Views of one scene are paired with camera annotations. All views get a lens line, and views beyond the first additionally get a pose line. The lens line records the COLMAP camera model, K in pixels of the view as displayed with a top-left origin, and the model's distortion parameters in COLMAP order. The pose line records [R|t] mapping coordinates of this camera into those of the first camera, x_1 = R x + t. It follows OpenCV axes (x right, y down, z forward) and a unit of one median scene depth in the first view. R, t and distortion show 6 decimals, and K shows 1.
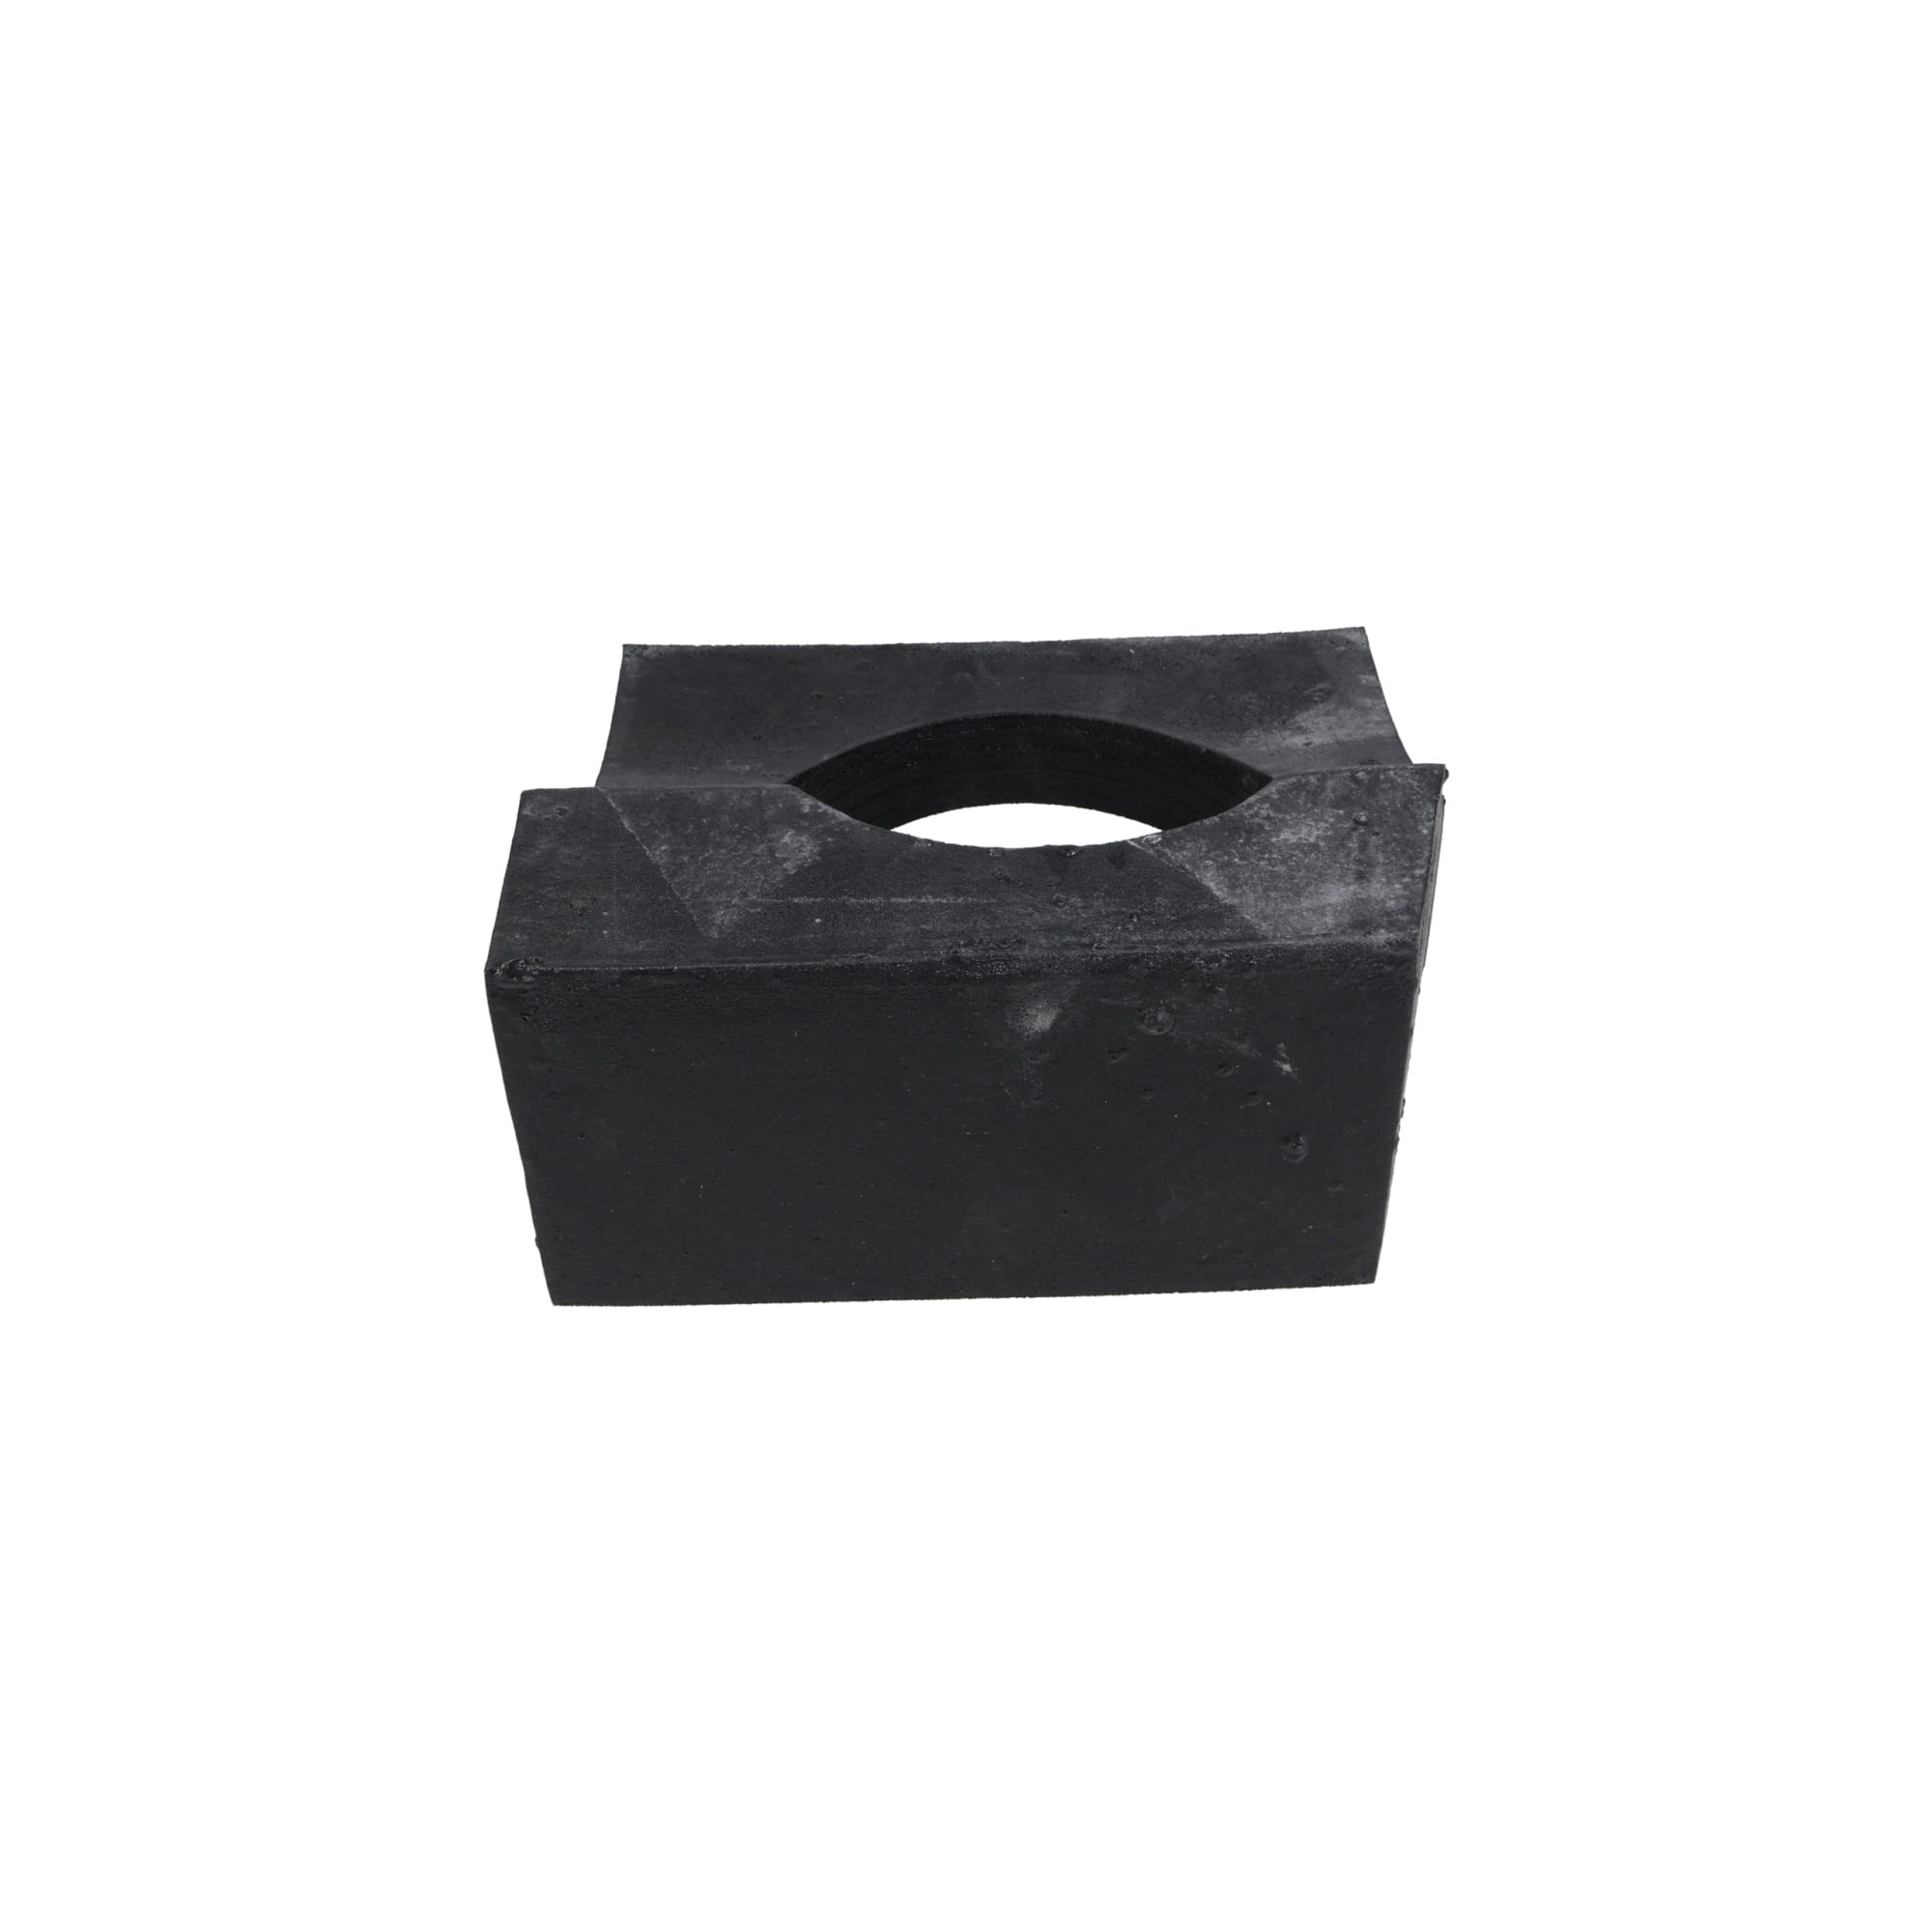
lens RADIAL K [[2277.0, 0, 969.9], [0, 2277.0, 858.6], [0, 0, 1]] dist [-0.013542, -0.004241]
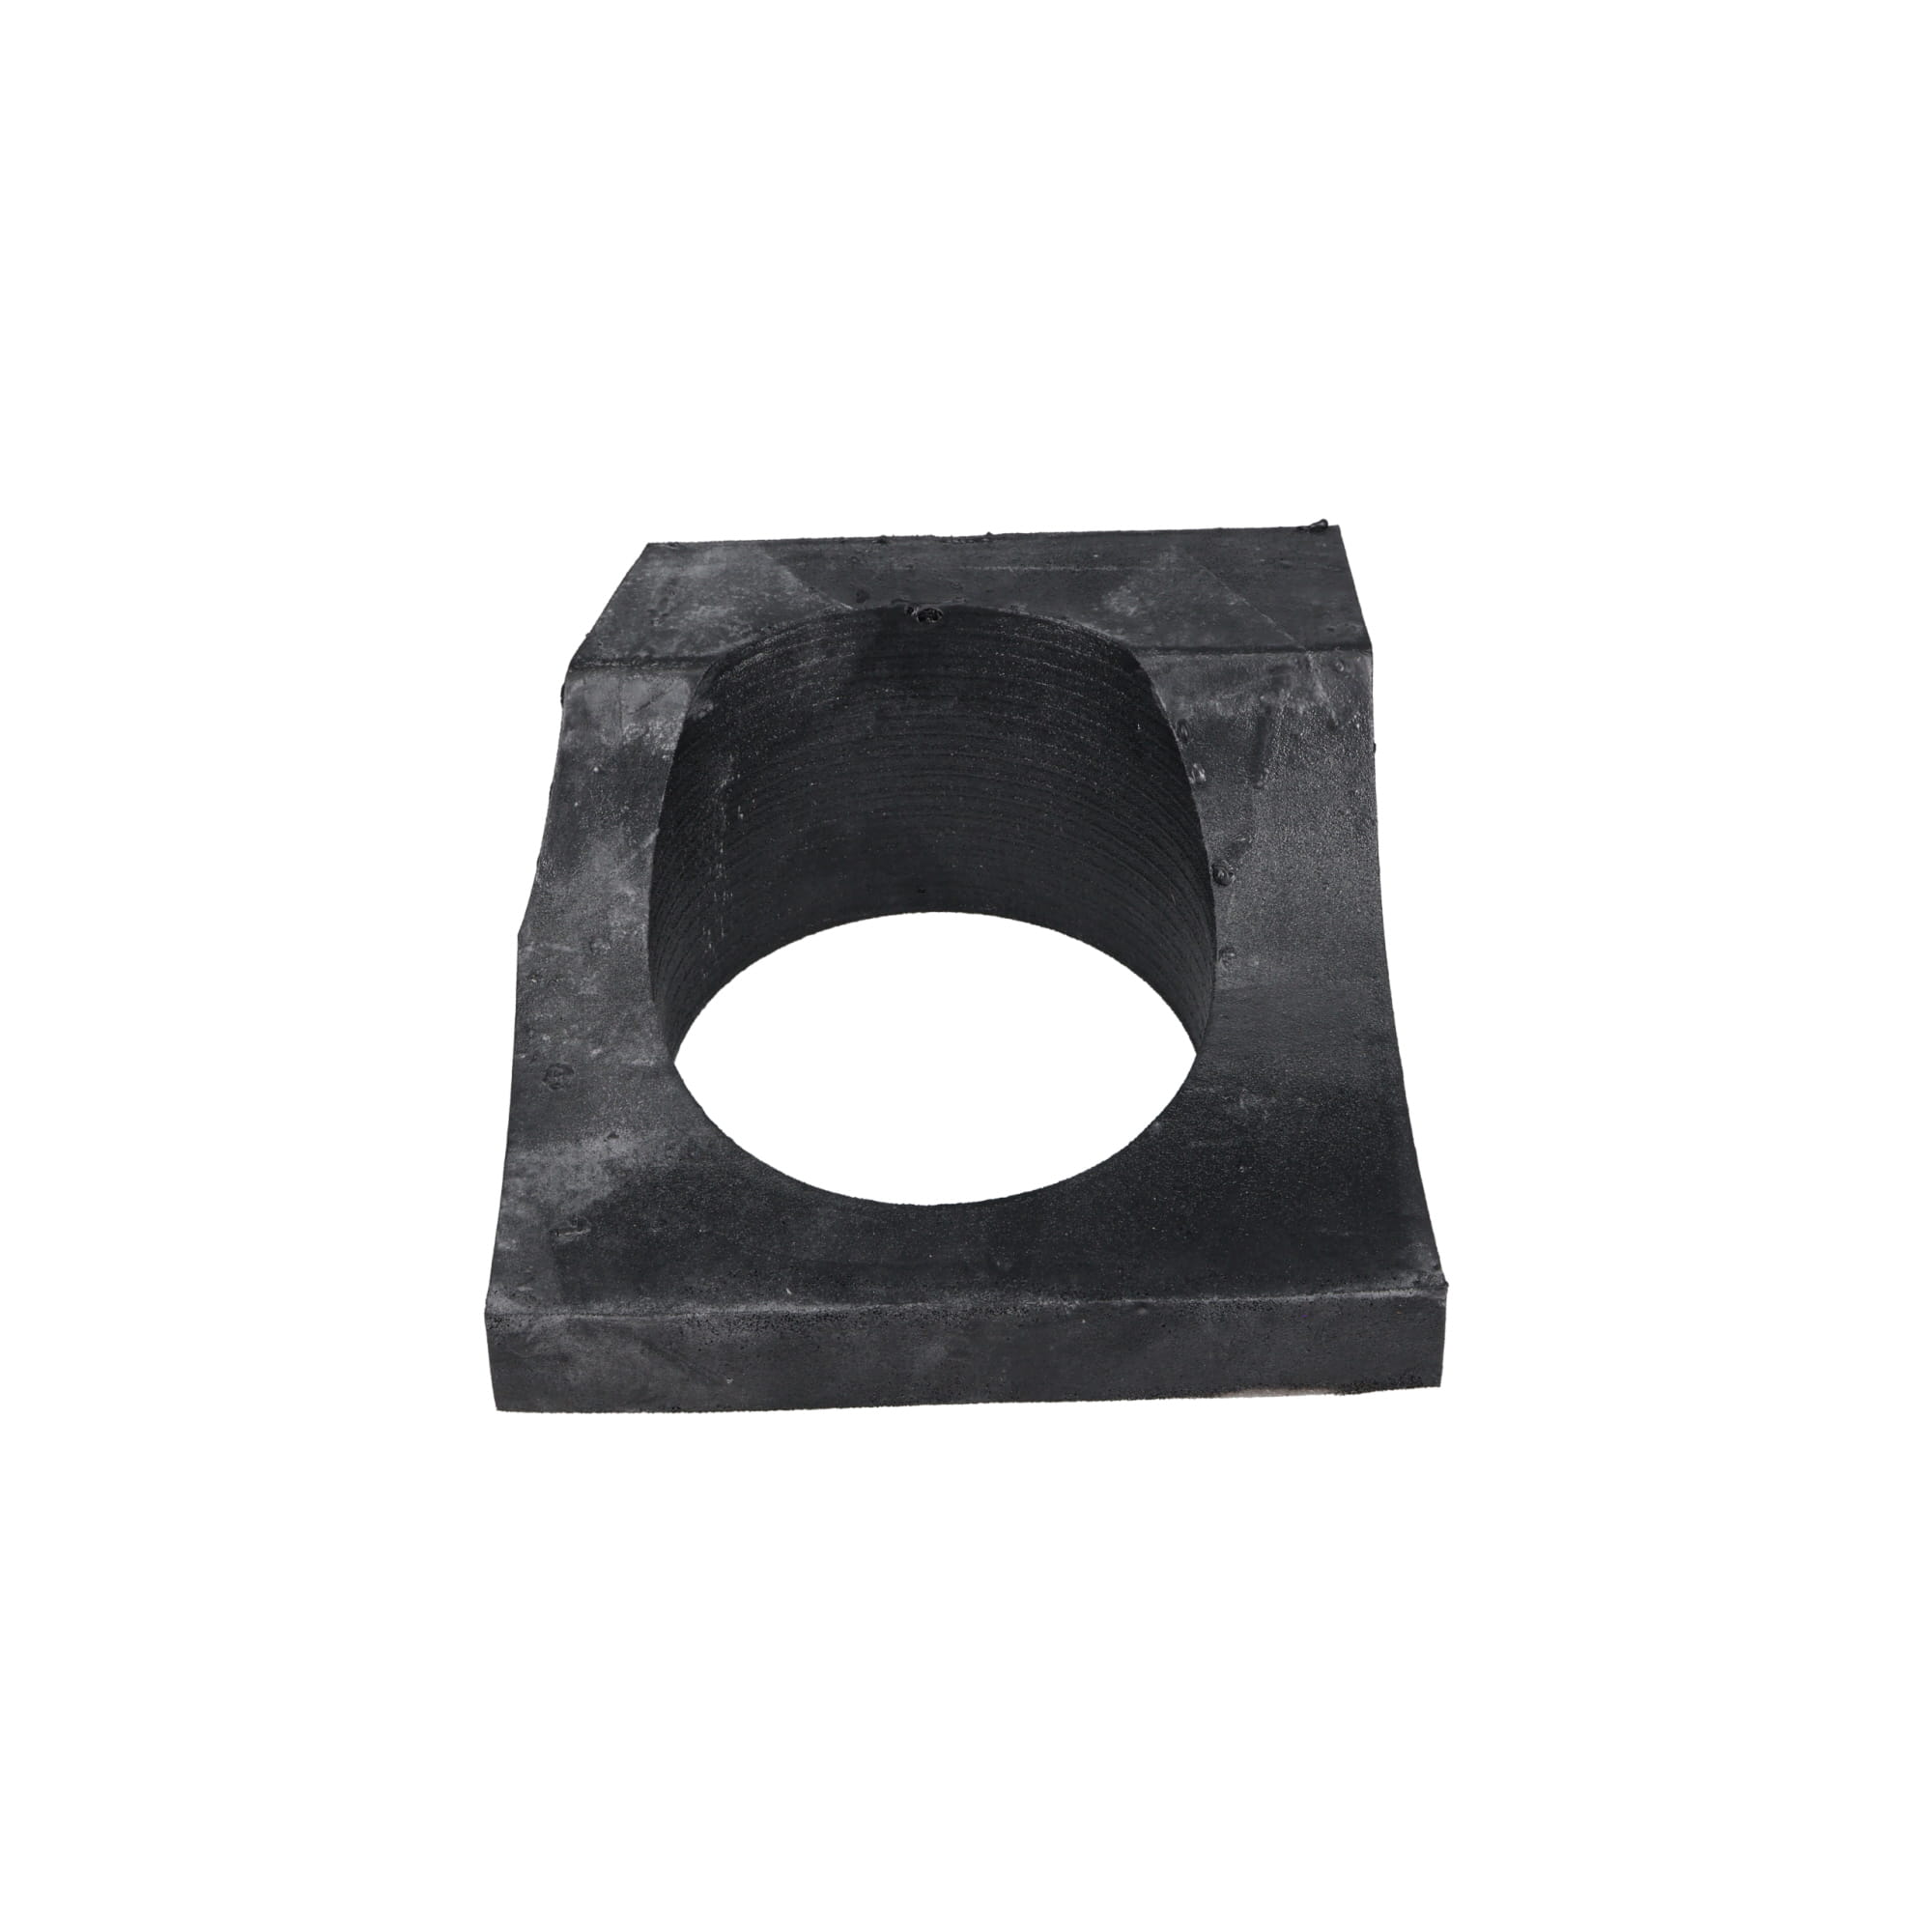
lens RADIAL K [[2211.8, 0, 931.5], [0, 2211.8, 965.0], [0, 0, 1]] dist [-0.013364, -0.009108]
pose [[-0.998938, 0.028387, 0.036295, -0.011255], [0.039487, 0.121429, 0.991814, -1.150929], [0.023747, 0.992194, -0.122421, 1.322504]]
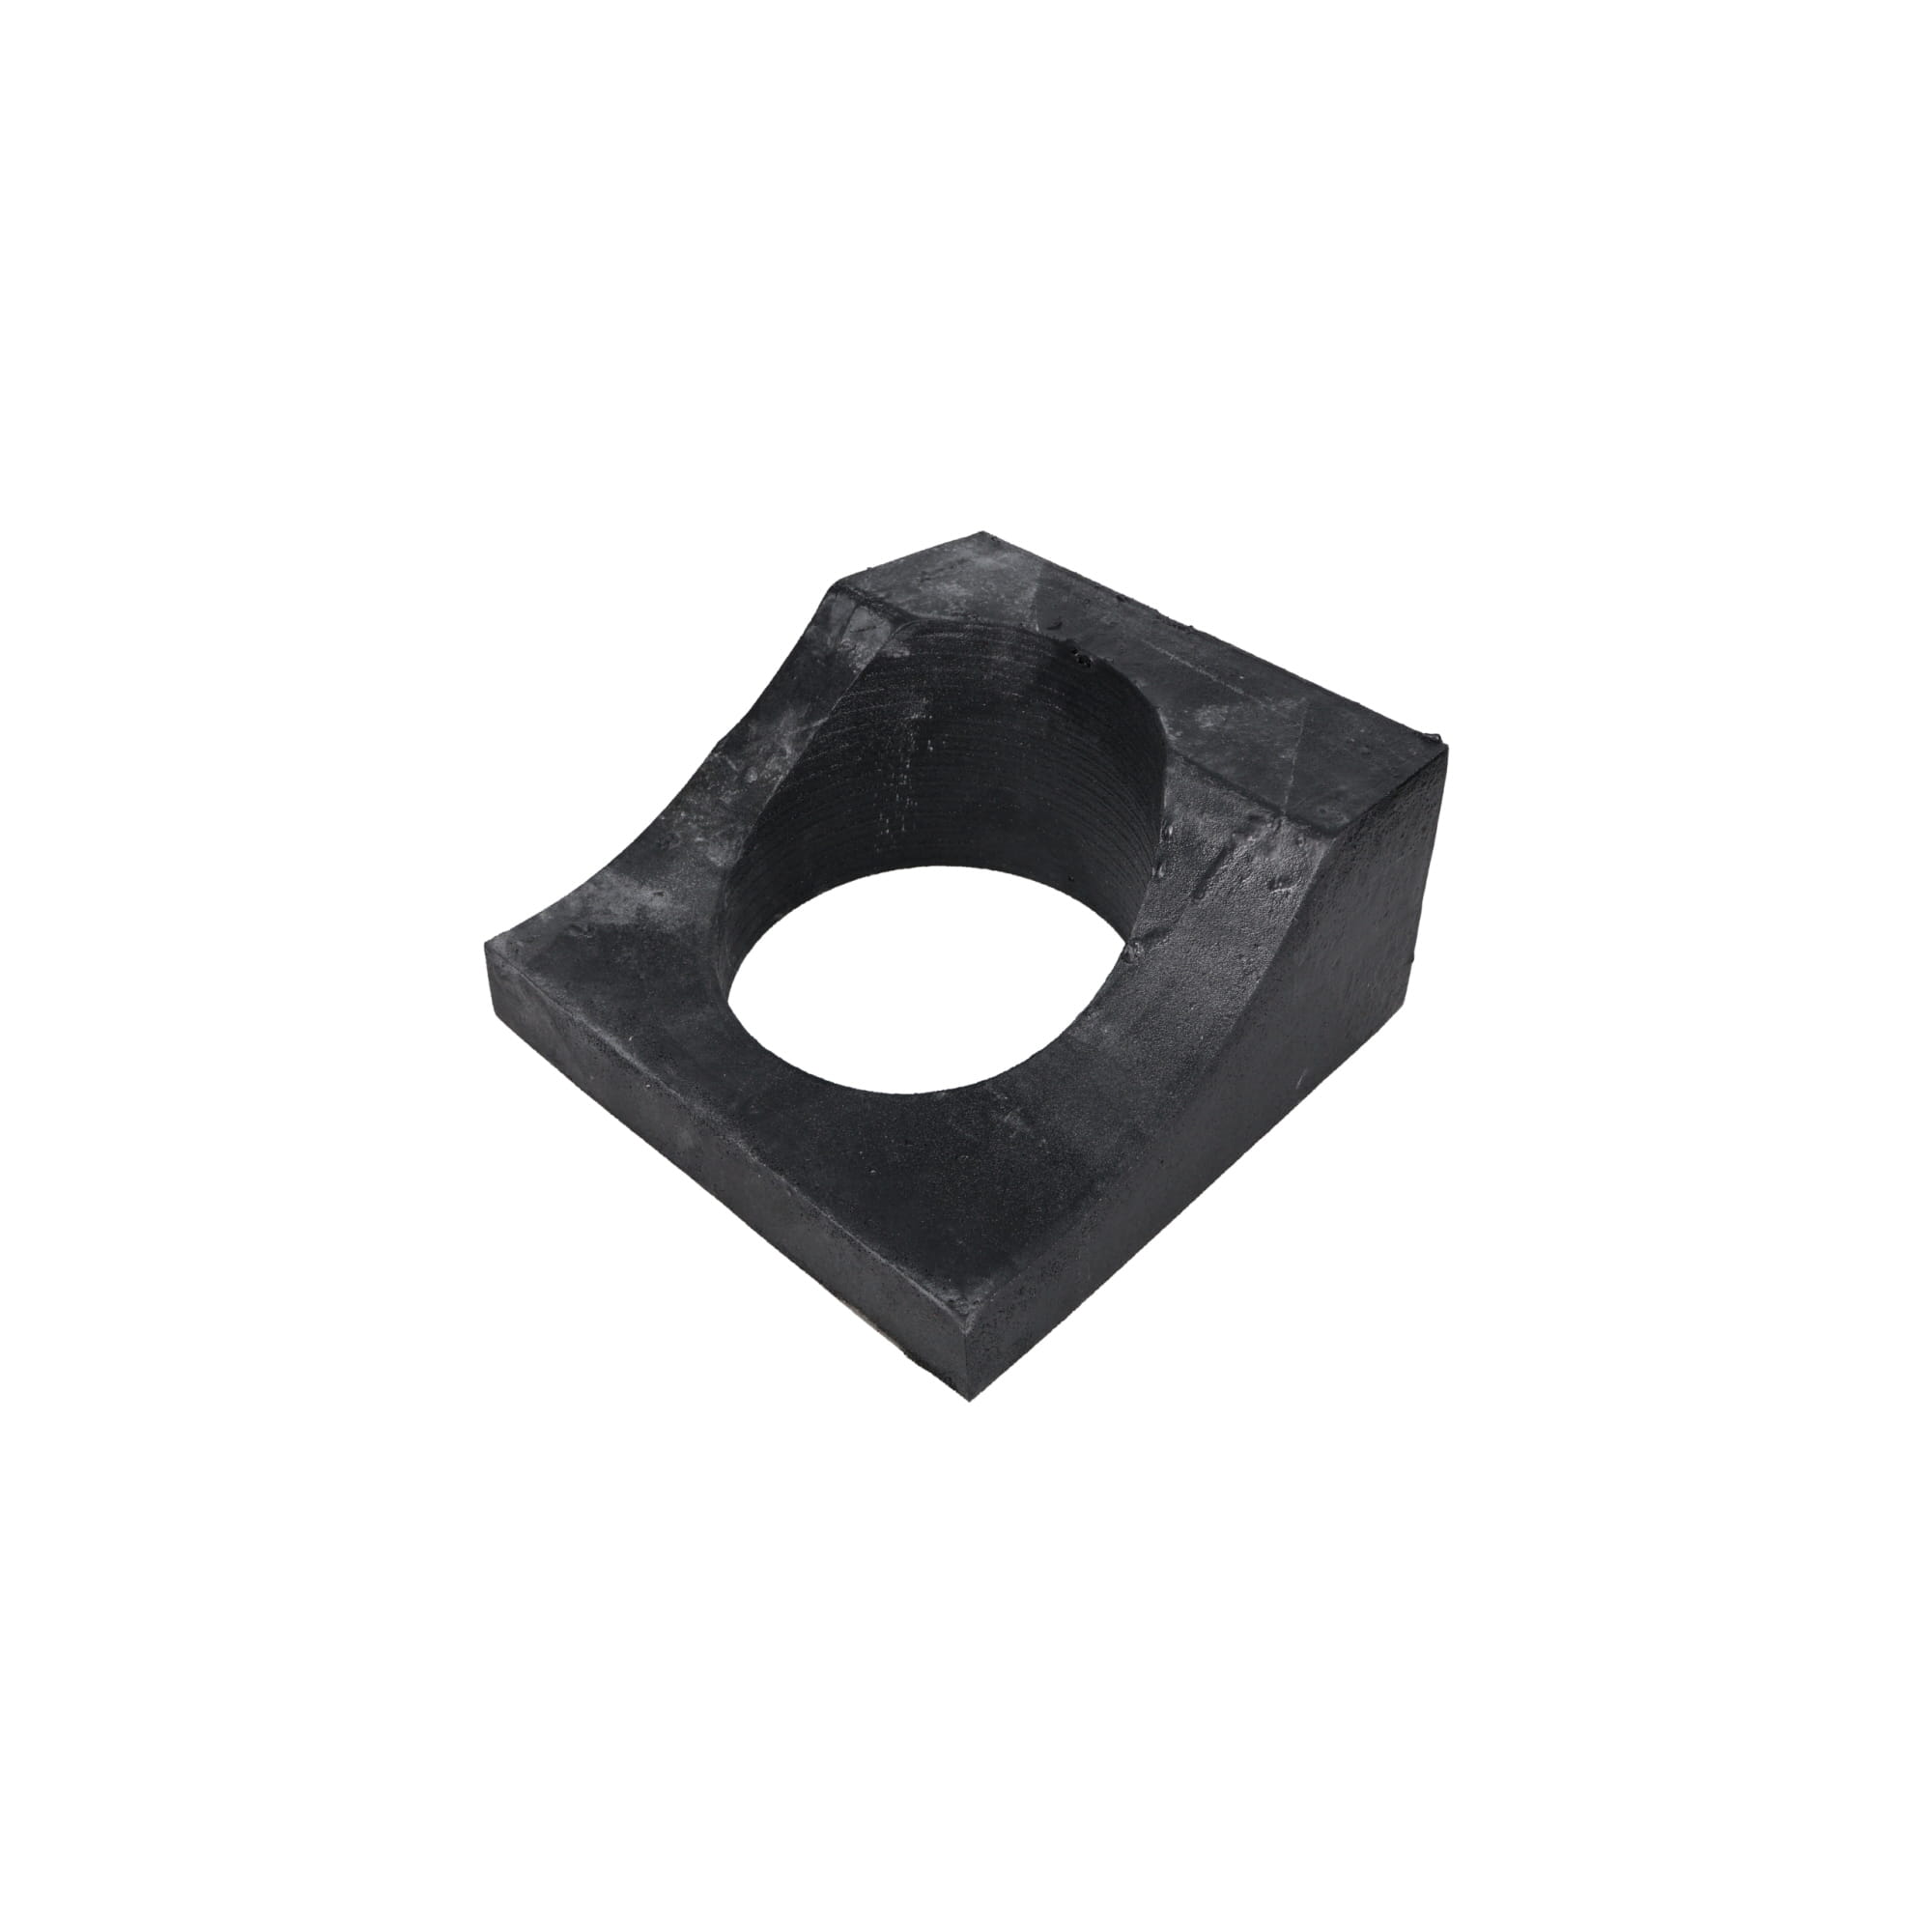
lens RADIAL K [[1802.2, 0, 939.0], [0, 1802.2, 912.6], [0, 0, 1]] dist [-0.005635, -0.001111]
pose [[-0.700376, -0.441750, 0.560651, -0.635790], [0.500317, 0.256380, 0.827014, -0.977580], [-0.509073, 0.859724, 0.041452, 1.132963]]
